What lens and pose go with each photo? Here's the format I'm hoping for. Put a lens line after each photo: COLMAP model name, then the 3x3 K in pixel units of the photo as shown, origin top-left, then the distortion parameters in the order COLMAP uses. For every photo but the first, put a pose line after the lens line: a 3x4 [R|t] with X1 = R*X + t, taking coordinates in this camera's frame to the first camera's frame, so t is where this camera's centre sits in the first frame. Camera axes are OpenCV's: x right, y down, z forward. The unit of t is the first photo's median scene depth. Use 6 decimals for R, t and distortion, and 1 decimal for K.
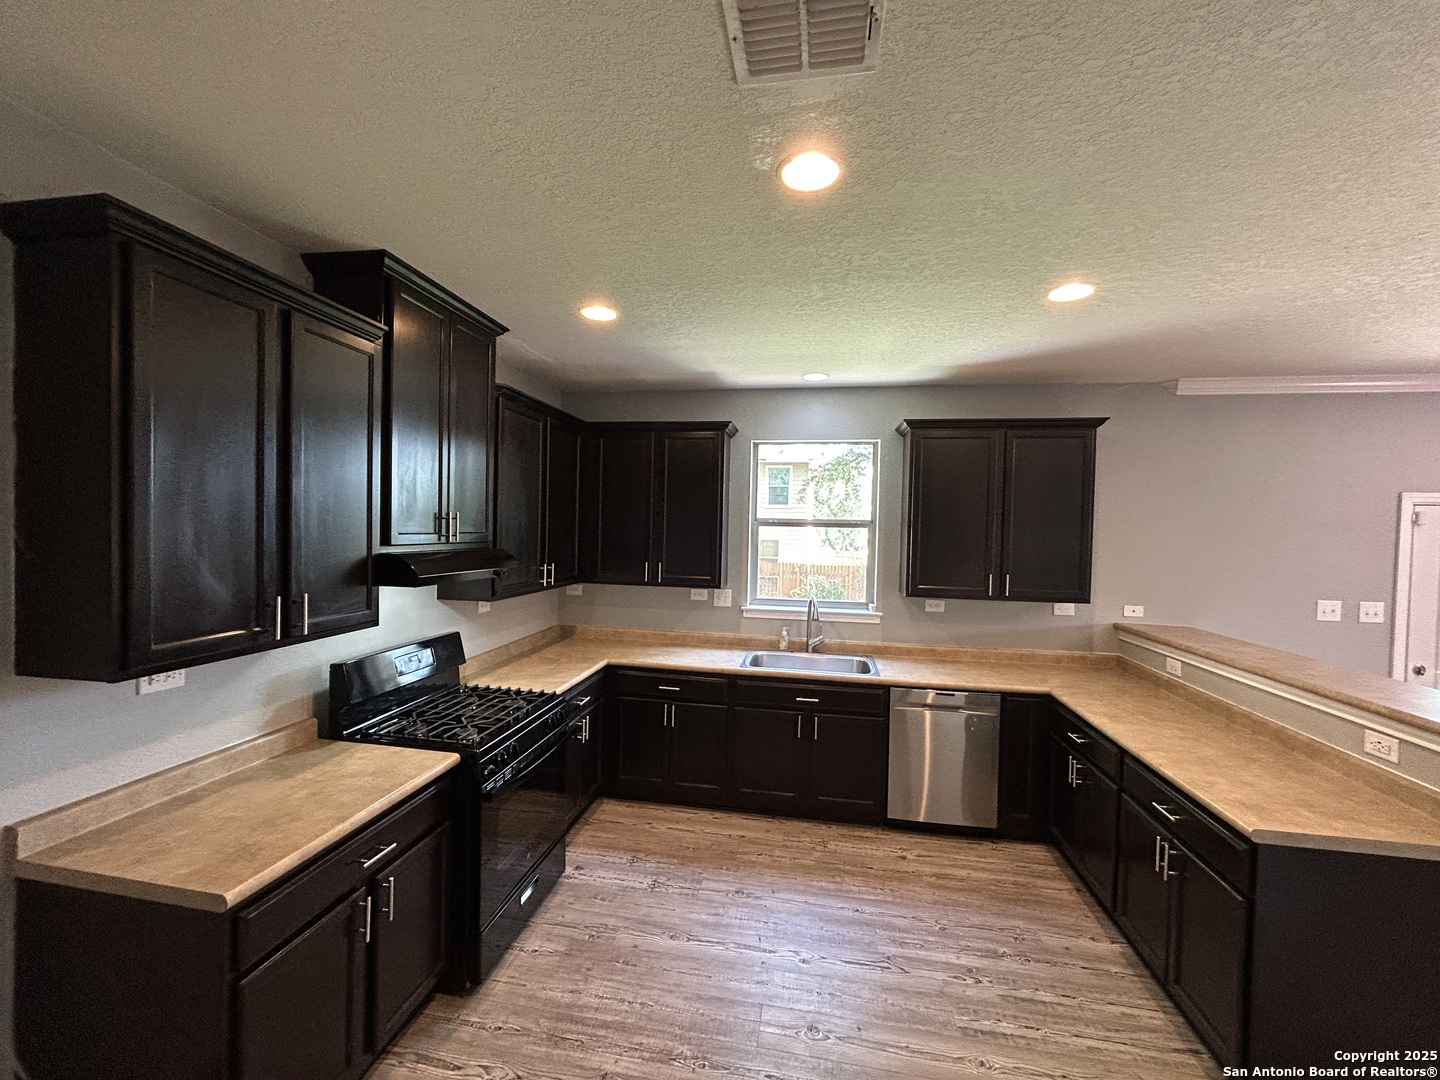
lens RADIAL K [[586.1, 0, 716.3], [0, 586.1, 539.0], [0, 0, 1]] dist [-0.000660, 0.000937]
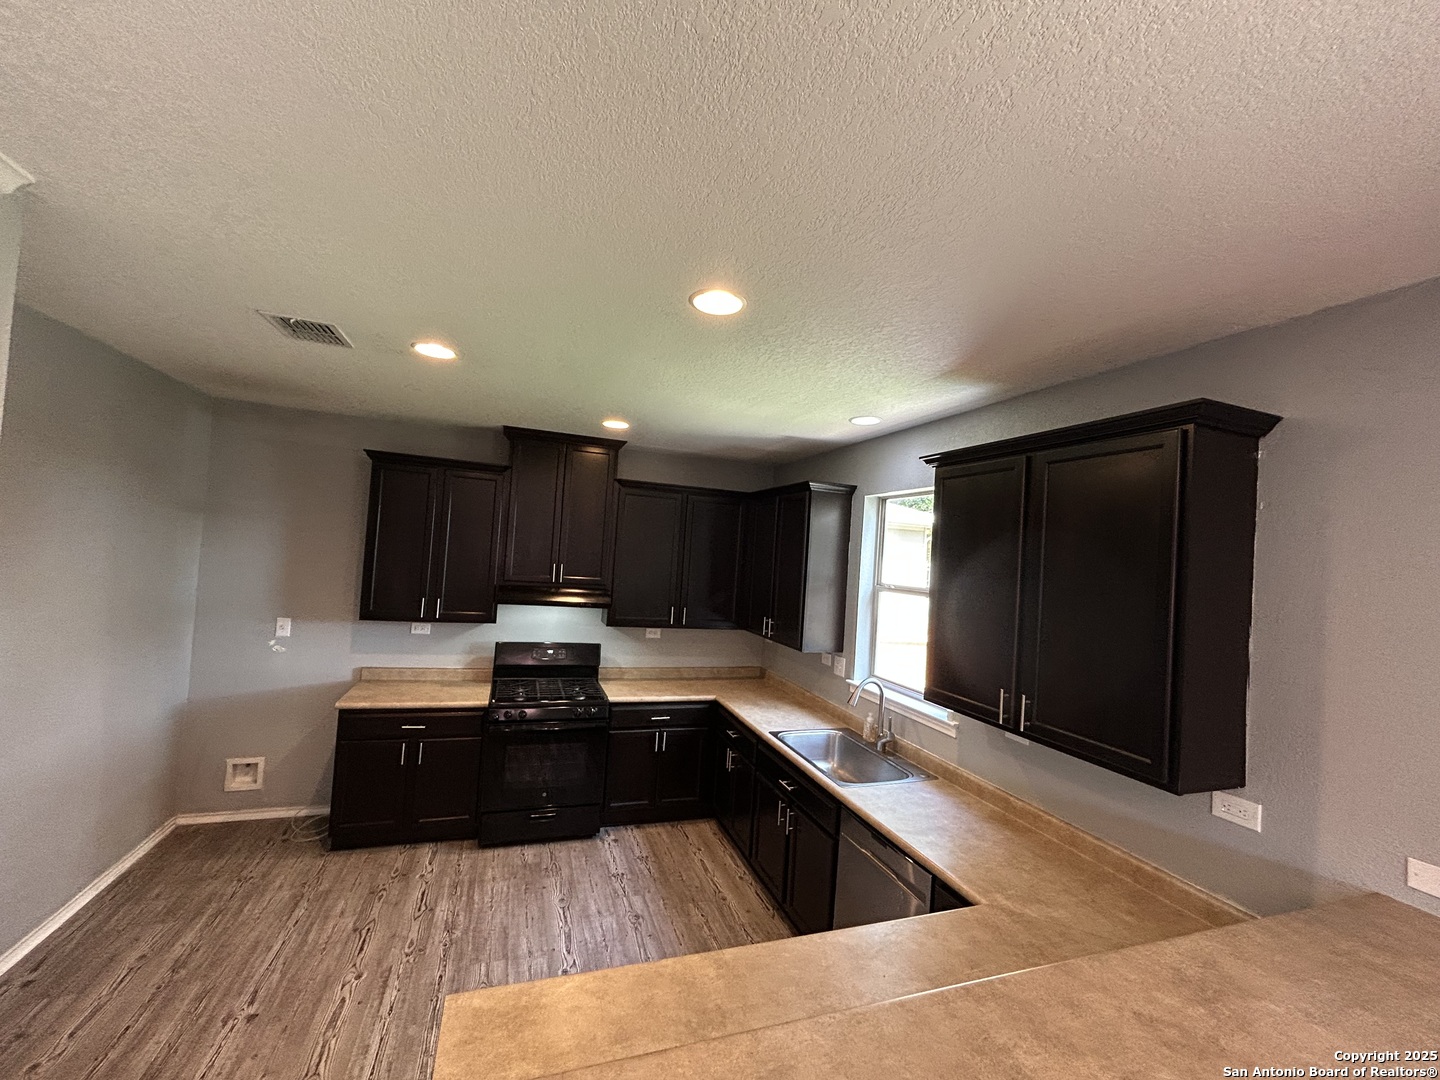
lens RADIAL K [[577.8, 0, 709.9], [0, 577.8, 536.1], [0, 0, 1]] dist [-0.000500, -0.000108]
pose [[0.483583, -0.018386, -0.875106, 0.883398], [-0.074203, 0.995319, -0.061917, -0.039509], [0.872148, 0.094878, 0.479955, 0.445692]]
